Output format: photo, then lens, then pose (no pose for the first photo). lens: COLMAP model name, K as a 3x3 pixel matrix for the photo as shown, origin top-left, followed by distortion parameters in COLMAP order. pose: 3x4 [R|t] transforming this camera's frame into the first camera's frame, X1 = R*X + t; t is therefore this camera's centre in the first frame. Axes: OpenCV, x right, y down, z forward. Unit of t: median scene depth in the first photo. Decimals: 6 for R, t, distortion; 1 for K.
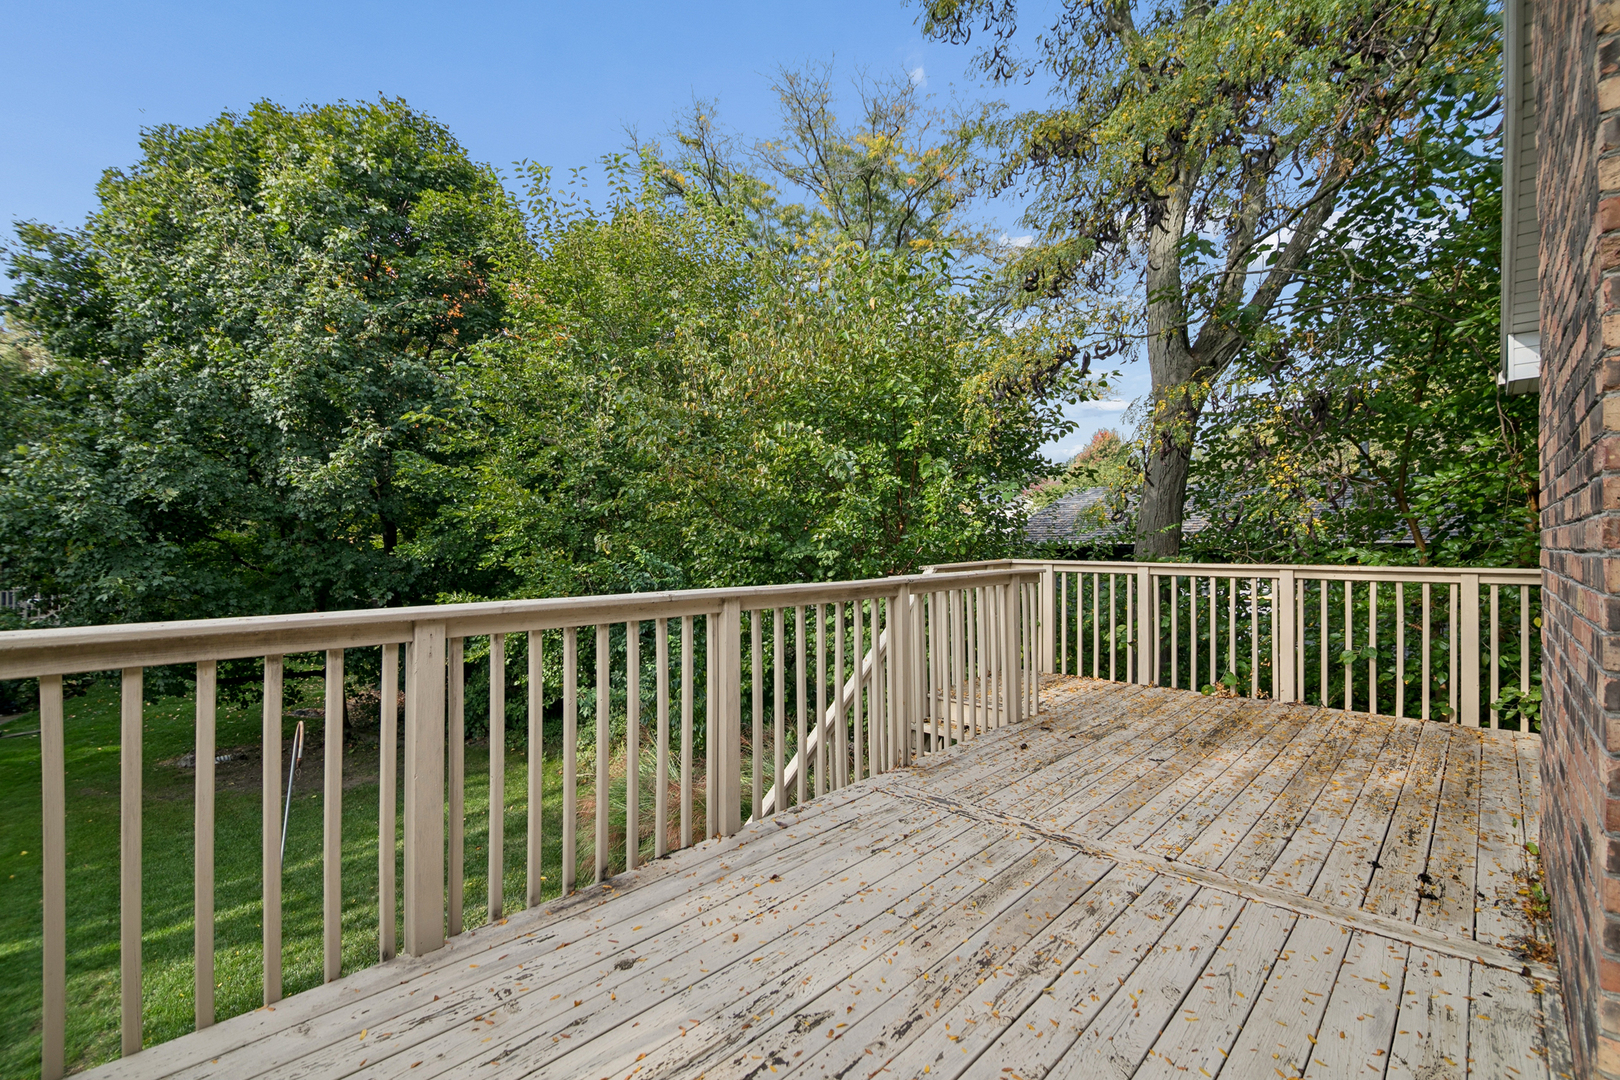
lens RADIAL K [[742.3, 0, 815.3], [0, 742.3, 539.8], [0, 0, 1]] dist [0.002616, -0.005936]
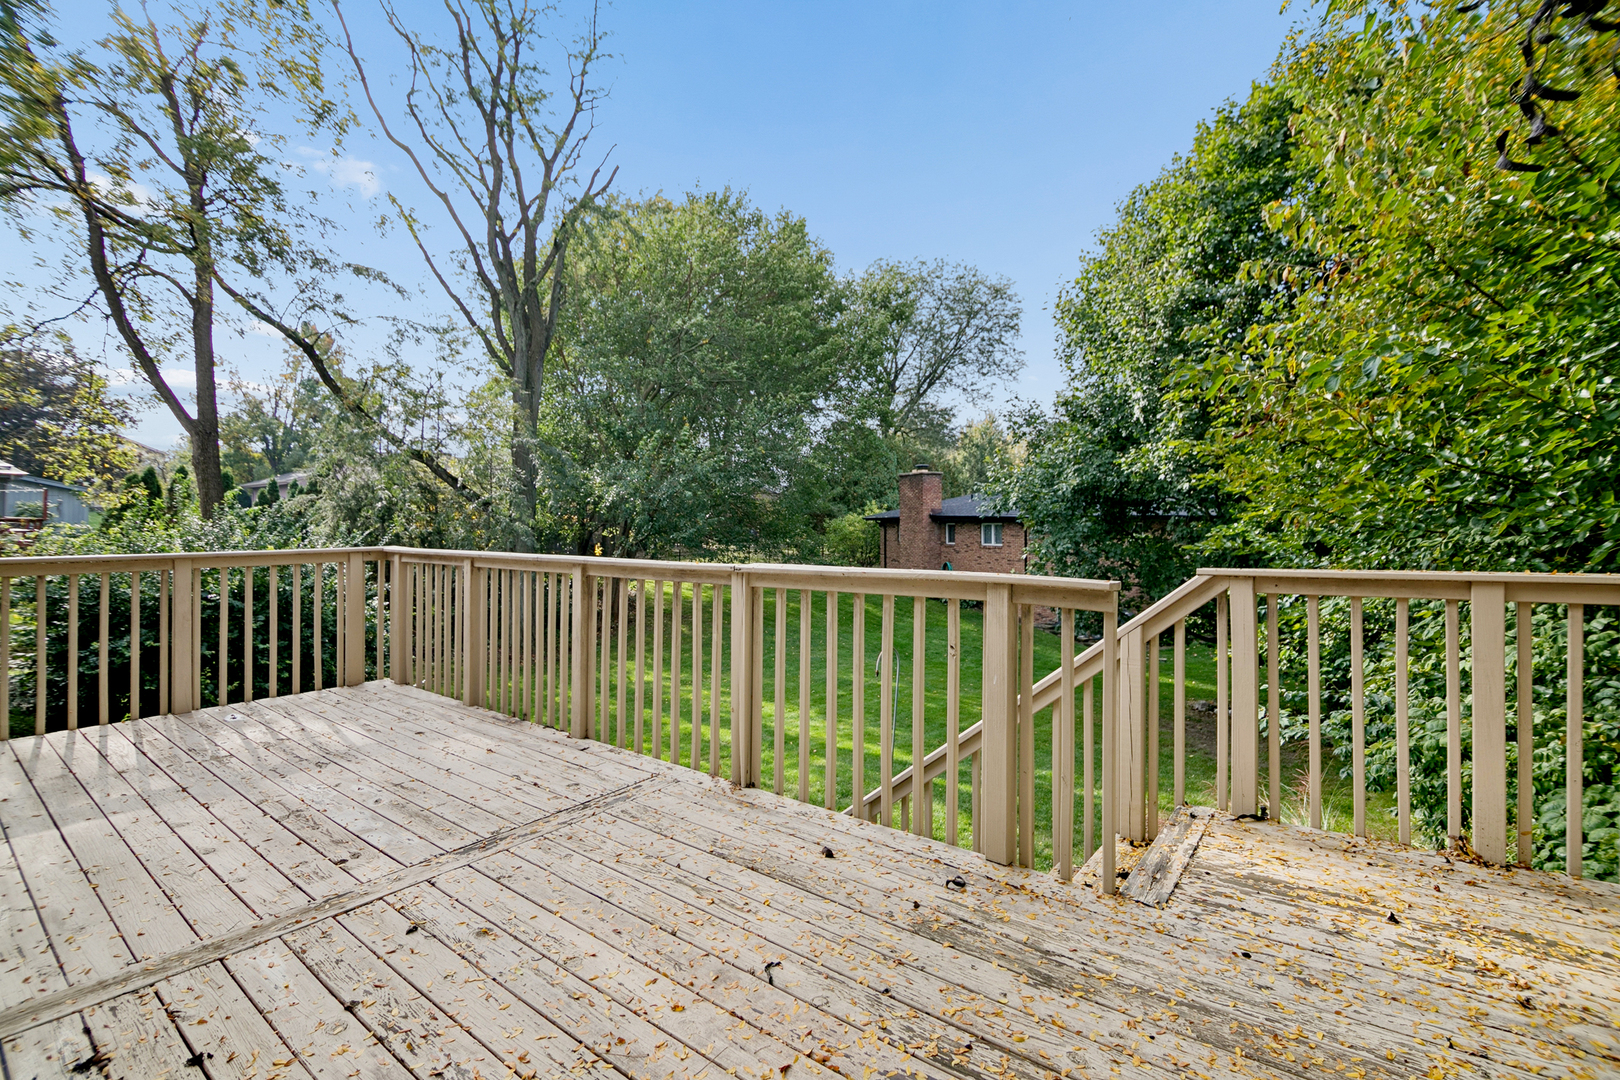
lens RADIAL K [[742.3, 0, 811.2], [0, 742.3, 530.8], [0, 0, 1]] dist [0.002616, -0.005936]
pose [[0.066957, 0.014219, -0.997655, 1.262837], [0.010037, 0.999838, 0.014924, -0.000831], [0.997705, -0.011013, 0.066803, 1.333951]]
